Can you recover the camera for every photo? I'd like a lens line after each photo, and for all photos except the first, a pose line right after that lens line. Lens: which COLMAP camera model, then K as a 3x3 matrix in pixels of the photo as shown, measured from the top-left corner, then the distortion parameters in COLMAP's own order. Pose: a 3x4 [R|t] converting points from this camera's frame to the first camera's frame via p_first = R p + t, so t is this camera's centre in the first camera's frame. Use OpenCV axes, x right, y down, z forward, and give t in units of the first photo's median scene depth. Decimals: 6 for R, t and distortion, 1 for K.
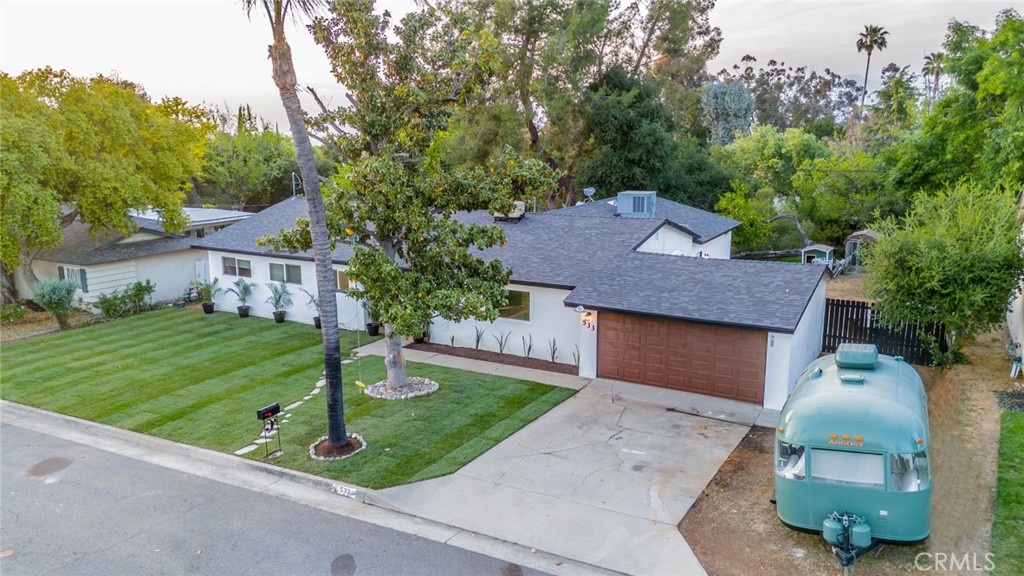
lens RADIAL K [[762.8, 0, 519.3], [0, 762.8, 285.0], [0, 0, 1]] dist [0.034460, -0.004738]
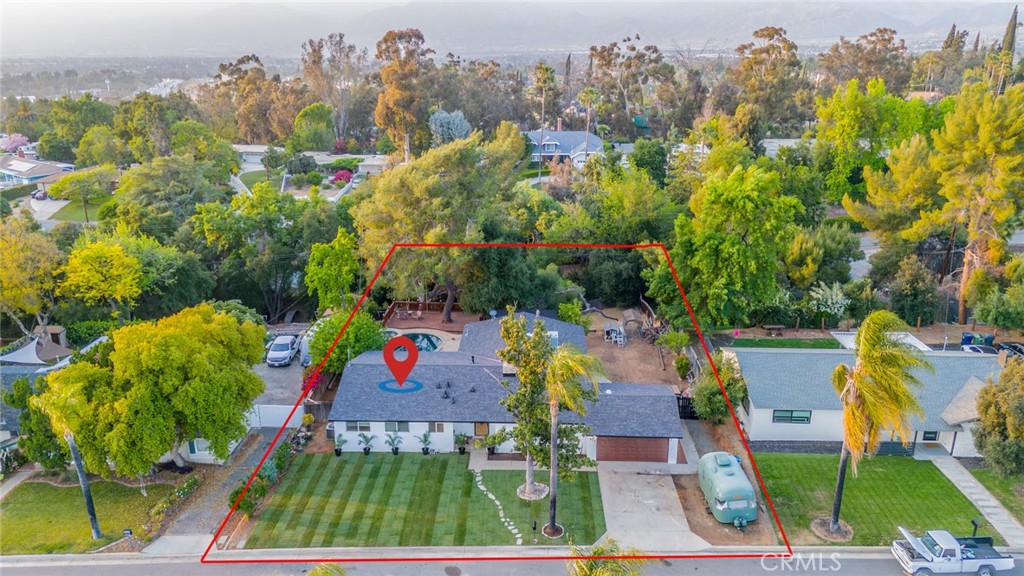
lens RADIAL K [[762.8, 0, 519.3], [0, 762.8, 285.0], [0, 0, 1]] dist [0.034460, -0.004738]
pose [[0.889011, -0.140235, 0.435883, -1.038561], [0.088793, 0.986675, 0.136342, -0.739706], [-0.449194, -0.082506, 0.889616, -0.888119]]
